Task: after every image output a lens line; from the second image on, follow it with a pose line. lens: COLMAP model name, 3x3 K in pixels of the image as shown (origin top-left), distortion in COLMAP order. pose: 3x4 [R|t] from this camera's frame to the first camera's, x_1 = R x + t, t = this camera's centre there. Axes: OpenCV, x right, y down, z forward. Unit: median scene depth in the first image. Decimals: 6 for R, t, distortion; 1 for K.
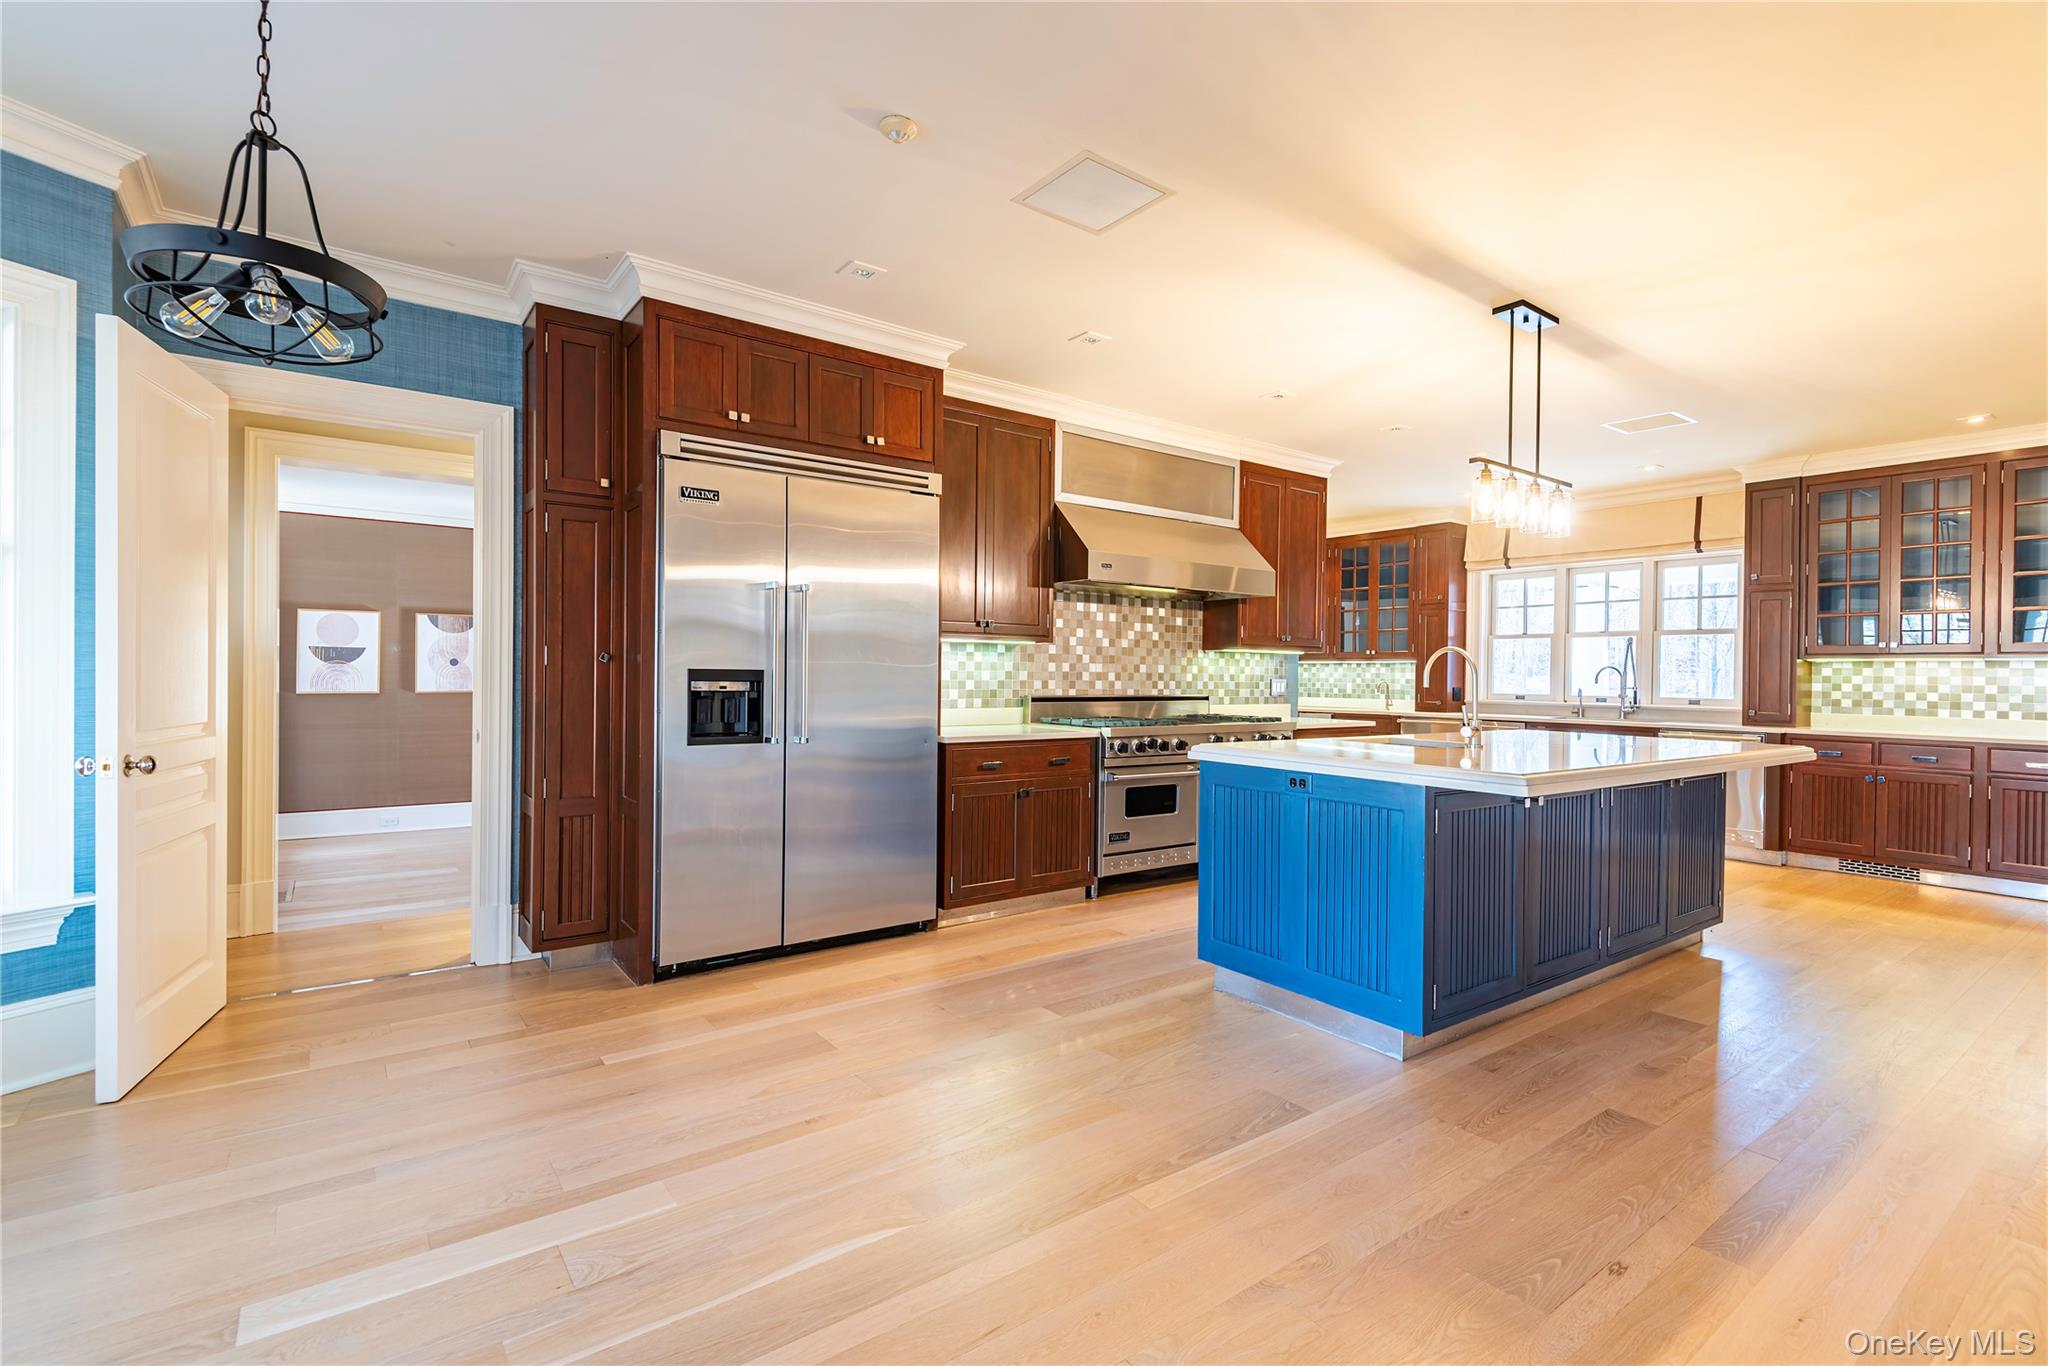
lens RADIAL K [[934.0, 0, 1021.5], [0, 934.0, 682.1], [0, 0, 1]] dist [0.028393, -0.014561]
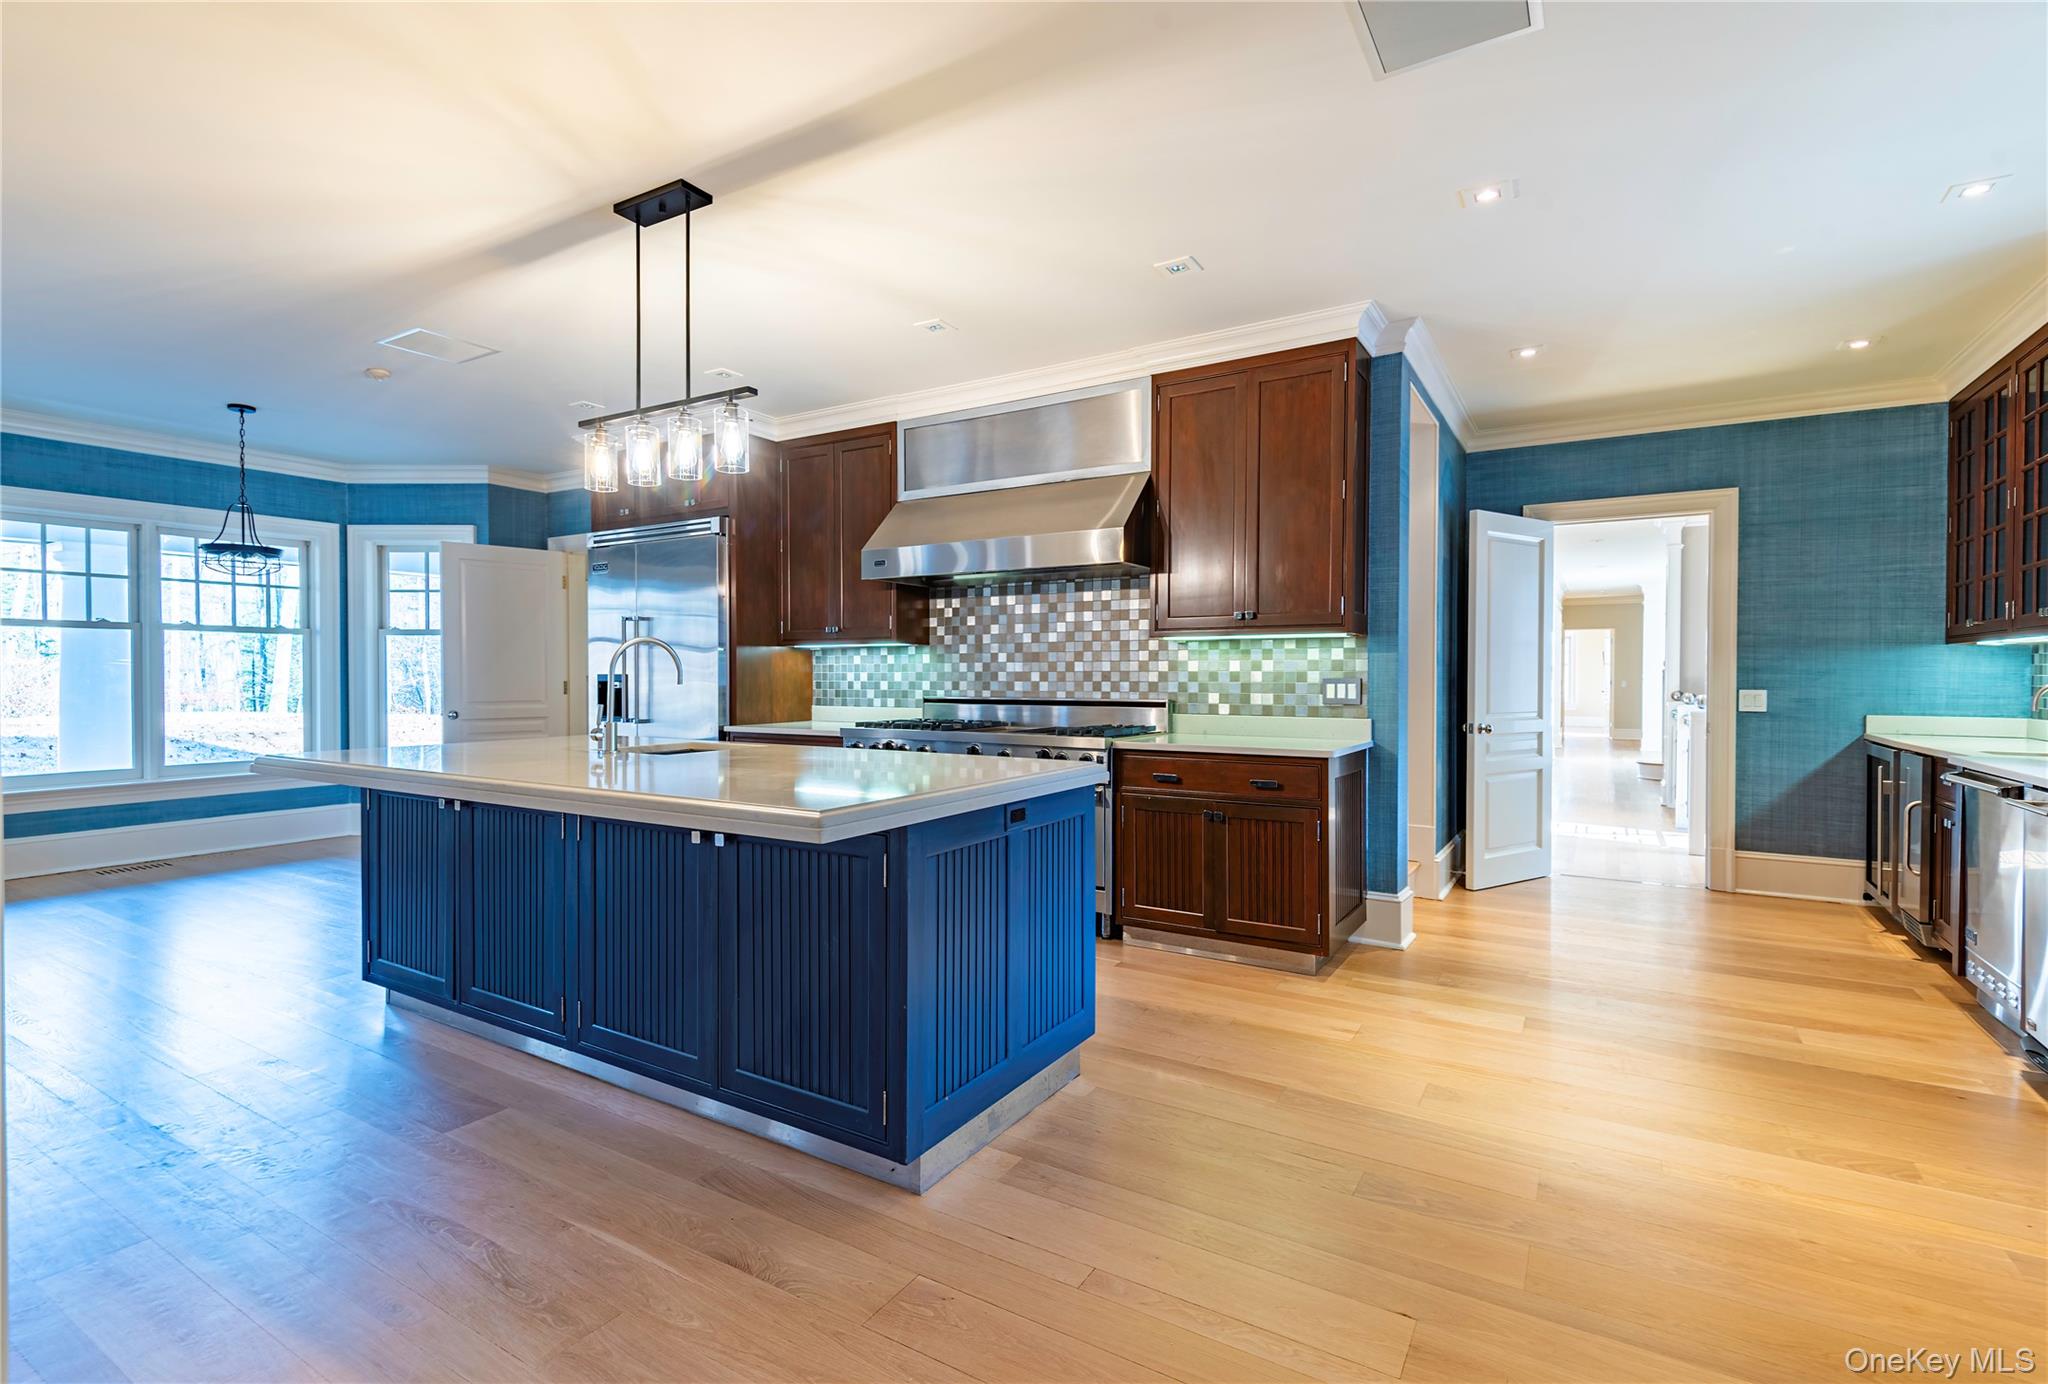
lens RADIAL K [[954.6, 0, 1024.0], [0, 954.6, 692.0], [0, 0, 1]] dist [0.001102, 0.000073]
pose [[0.374798, 0.002733, -0.927103, 0.911277], [-0.005534, 0.999984, 0.000711, 0.007700], [0.927090, 0.004865, 0.374807, 0.653739]]
